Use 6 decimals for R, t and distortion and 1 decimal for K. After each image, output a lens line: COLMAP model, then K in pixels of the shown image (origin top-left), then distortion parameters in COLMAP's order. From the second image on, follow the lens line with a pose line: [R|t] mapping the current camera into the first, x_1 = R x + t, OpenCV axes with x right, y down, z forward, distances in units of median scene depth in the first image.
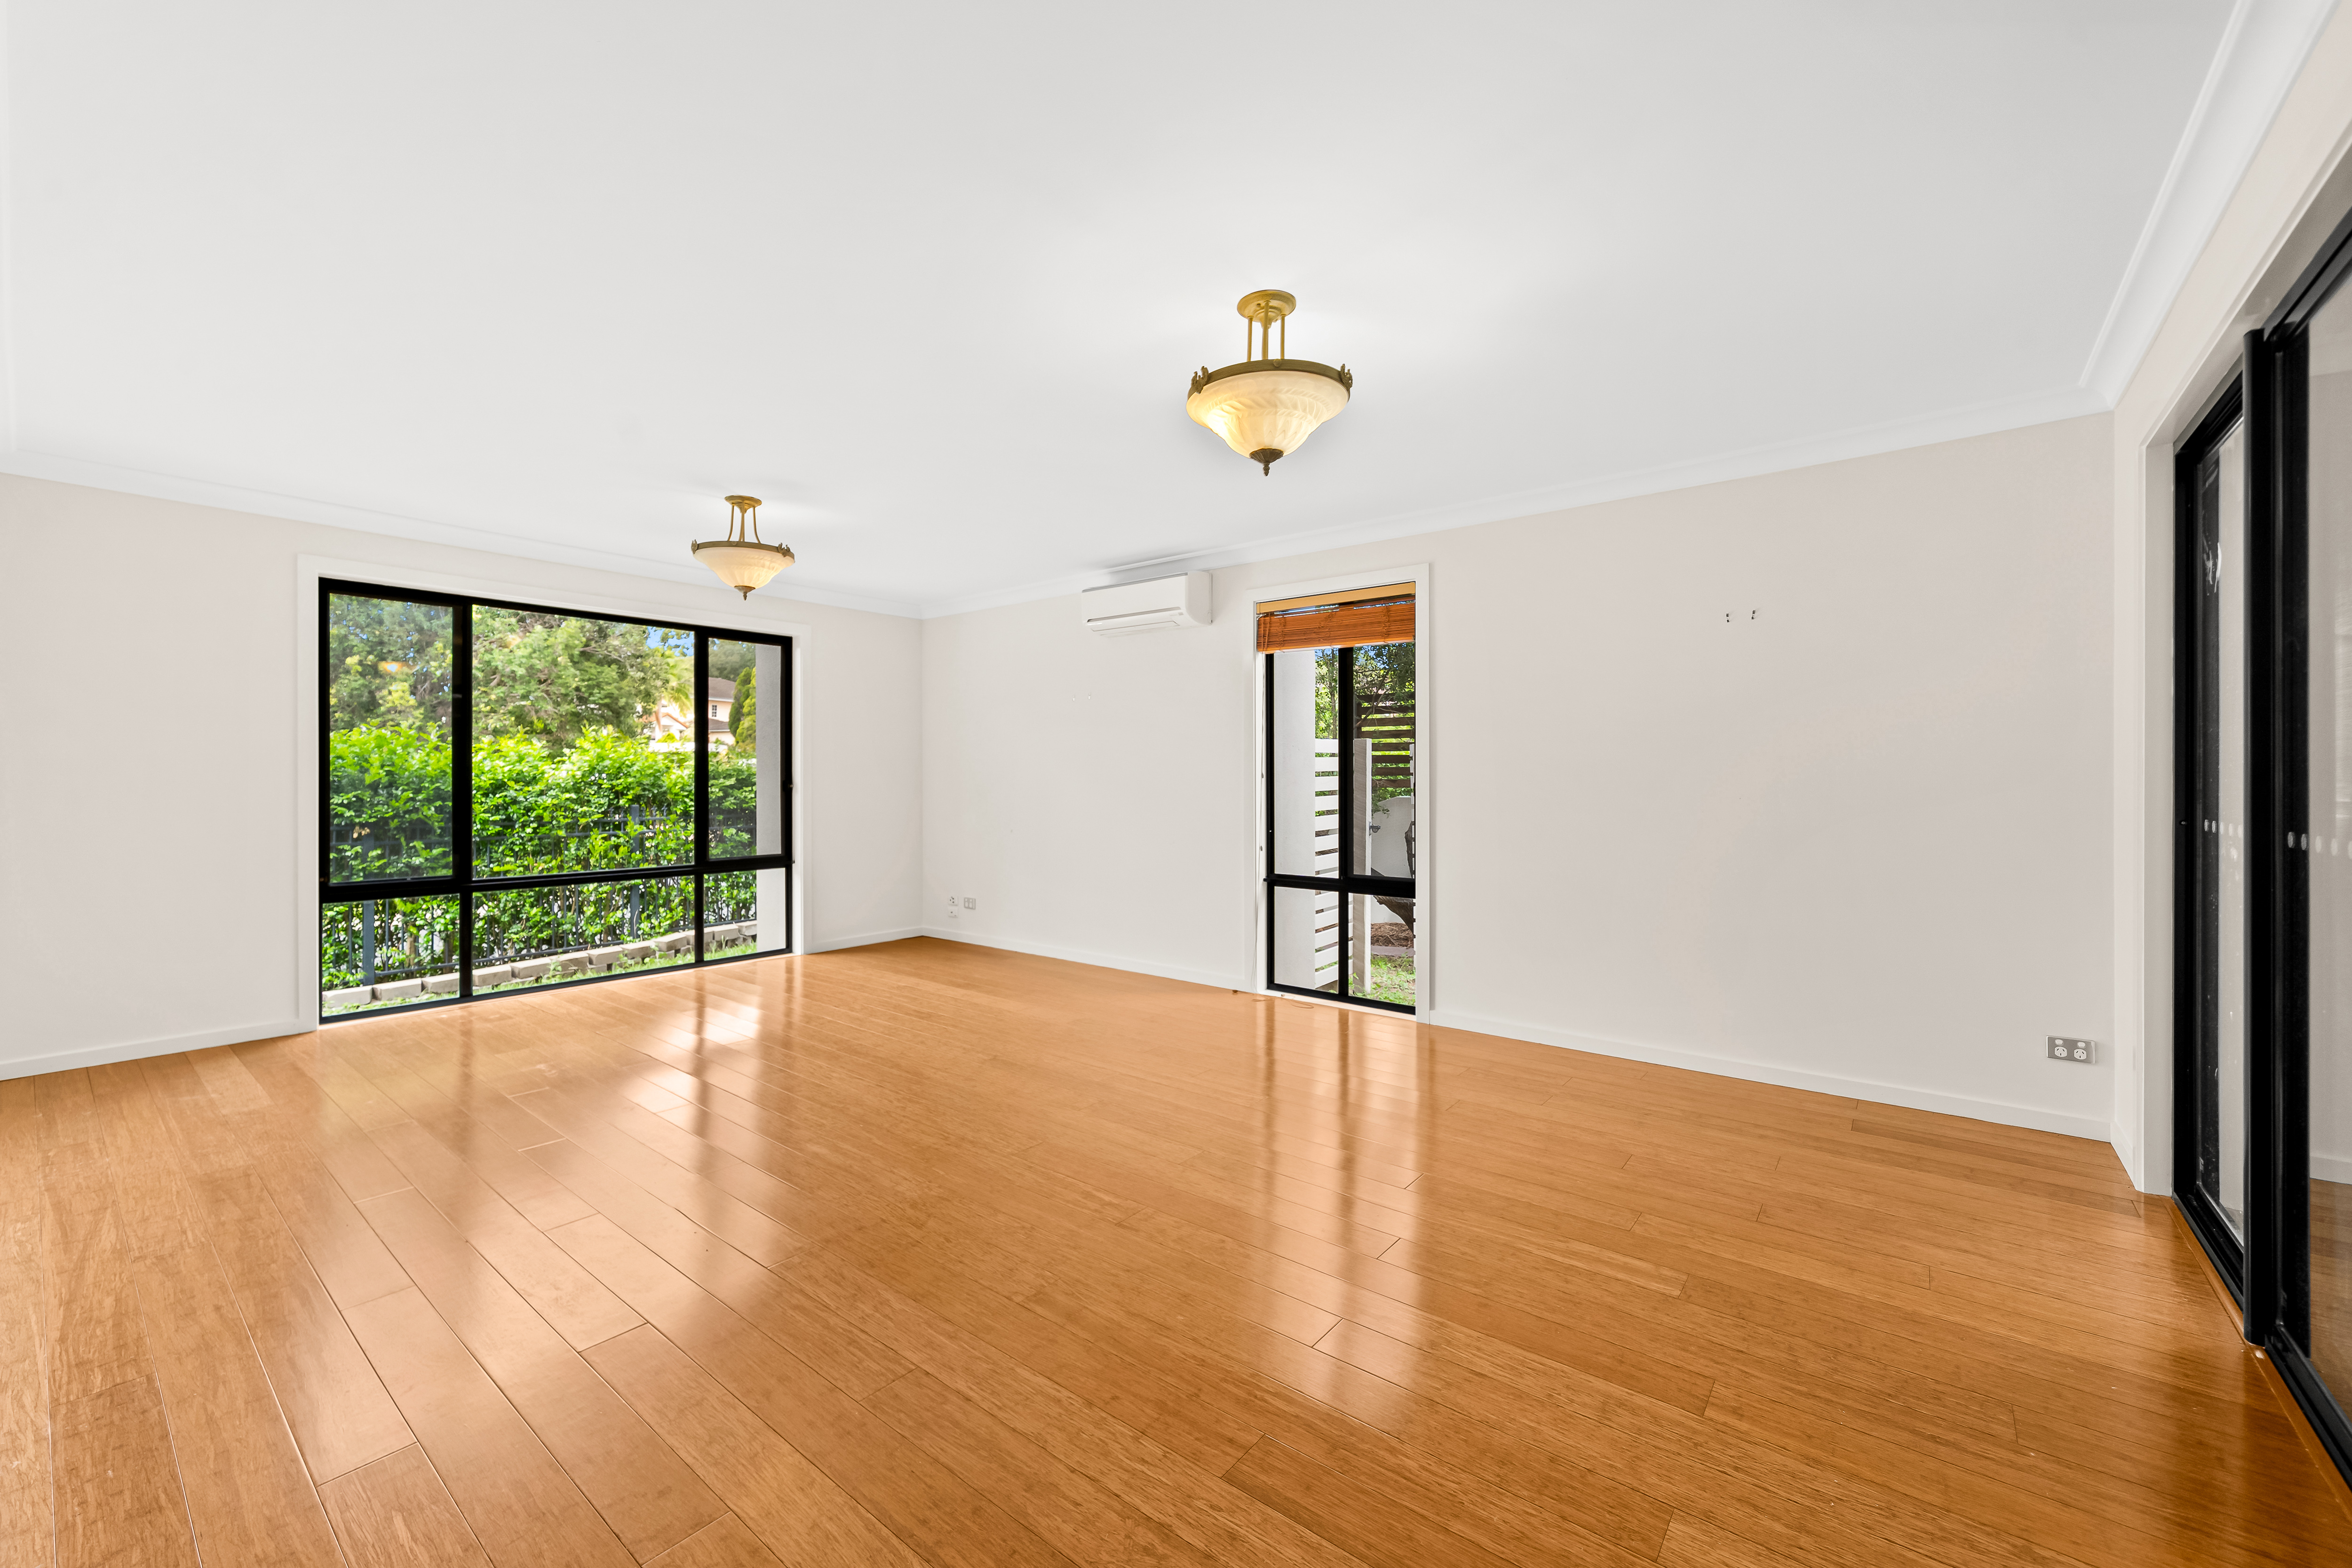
lens RADIAL K [[935.4, 0, 1166.7], [0, 935.4, 769.3], [0, 0, 1]] dist [-0.001505, -0.000110]
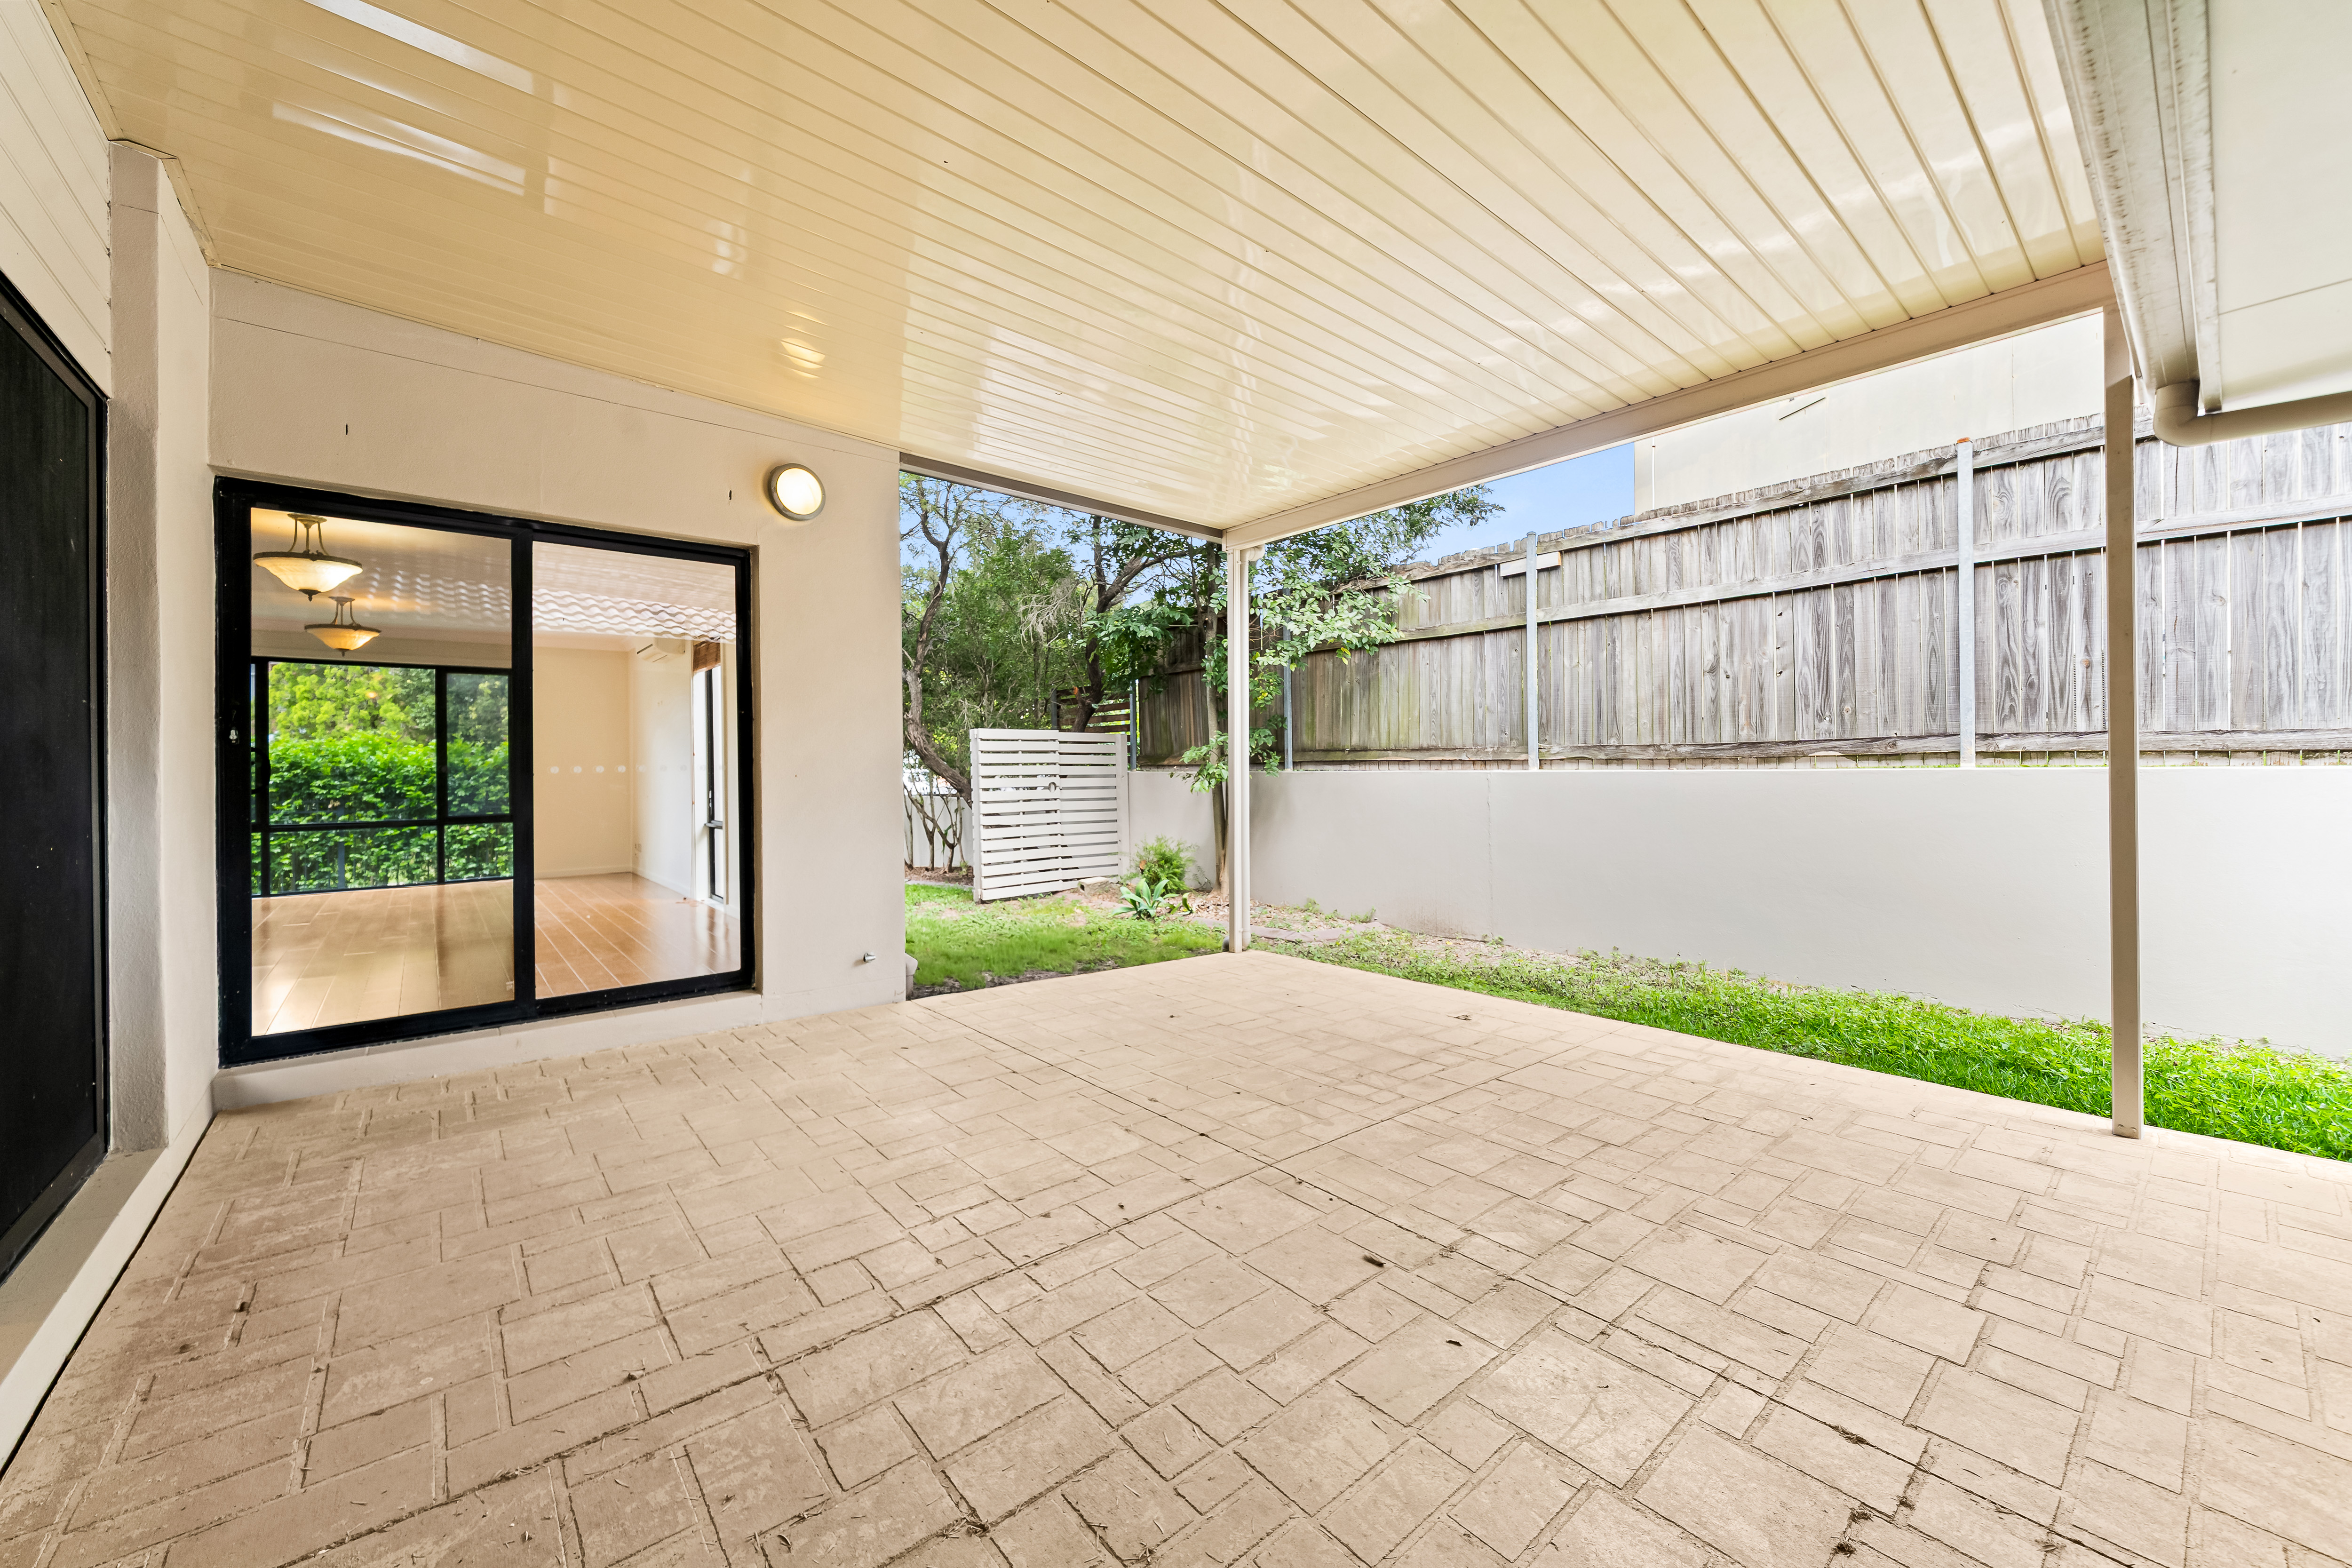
lens RADIAL K [[898.2, 0, 1168.1], [0, 898.2, 762.0], [0, 0, 1]] dist [-0.002548, -0.000199]
pose [[0.981490, -0.012056, -0.191133, 0.907268], [0.011761, 0.999927, -0.002679, 0.024512], [0.191151, 0.000381, 0.981560, -0.215715]]
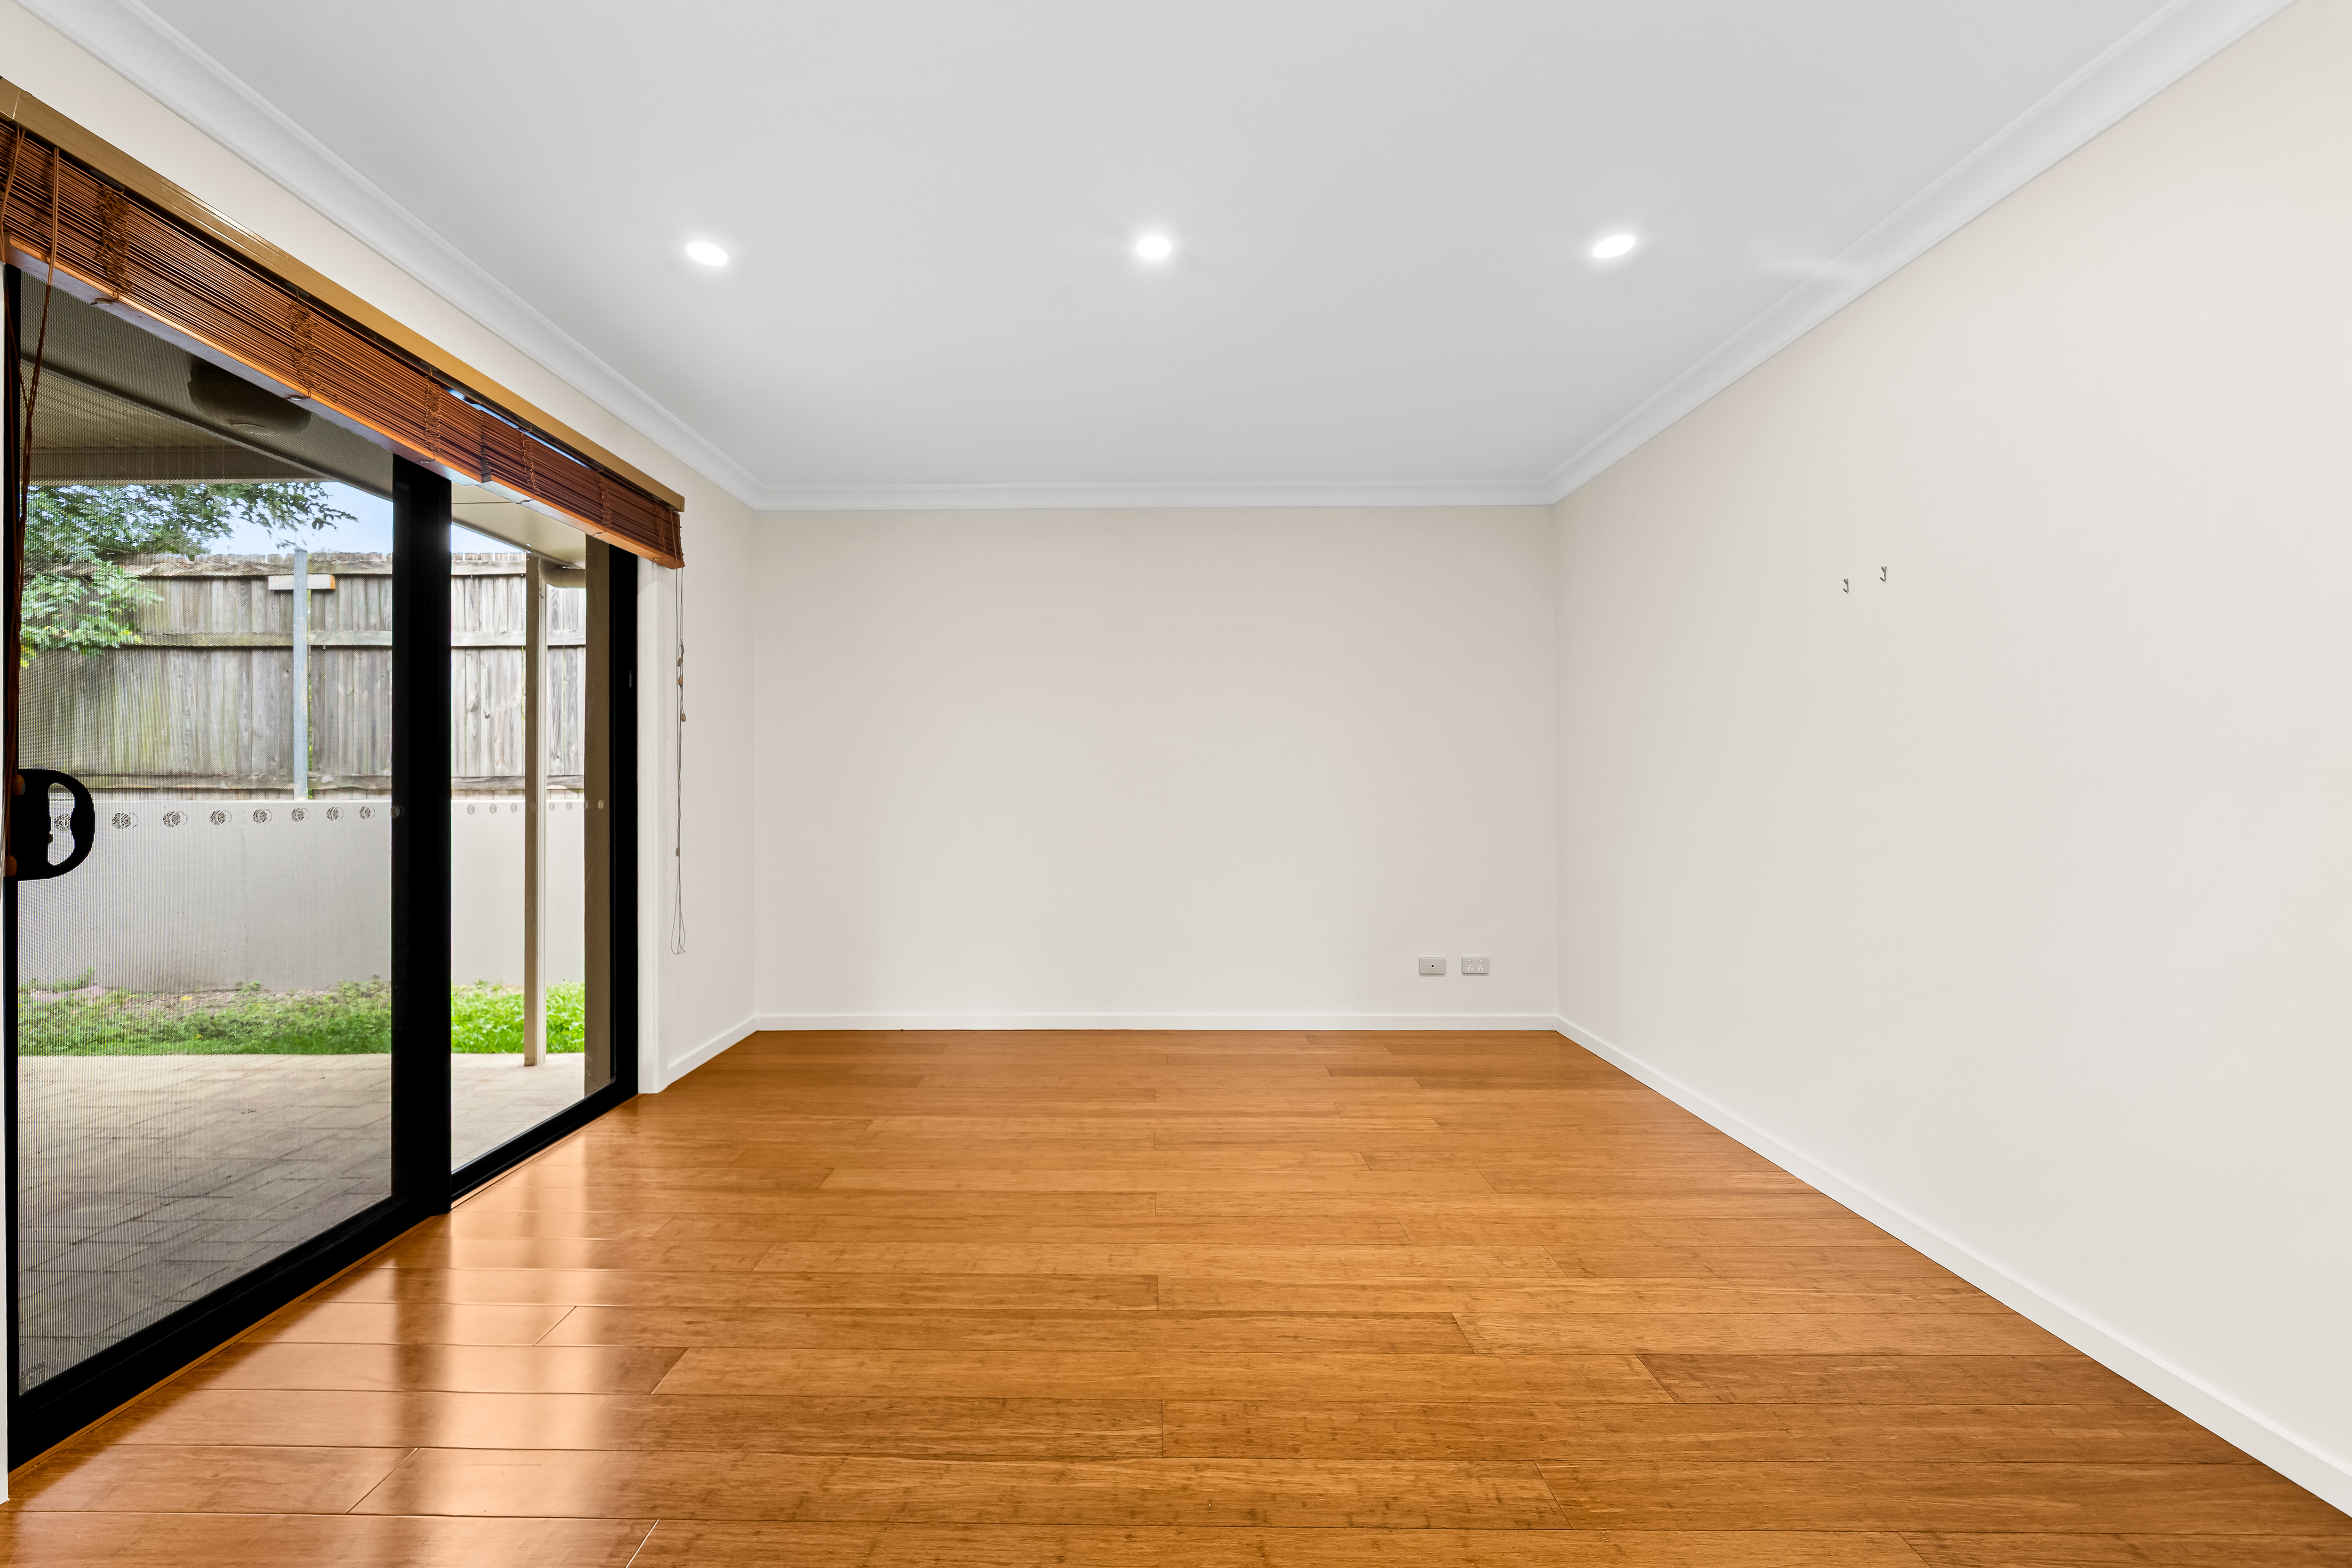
lens RADIAL K [[881.4, 0, 1132.8], [0, 881.4, 787.2], [0, 0, 1]] dist [-0.001351, -0.000167]
pose [[0.785624, -0.003085, 0.618697, 1.252408], [0.000084, 0.999988, 0.004879, 0.016962], [-0.618704, -0.003781, 0.785615, -0.444575]]
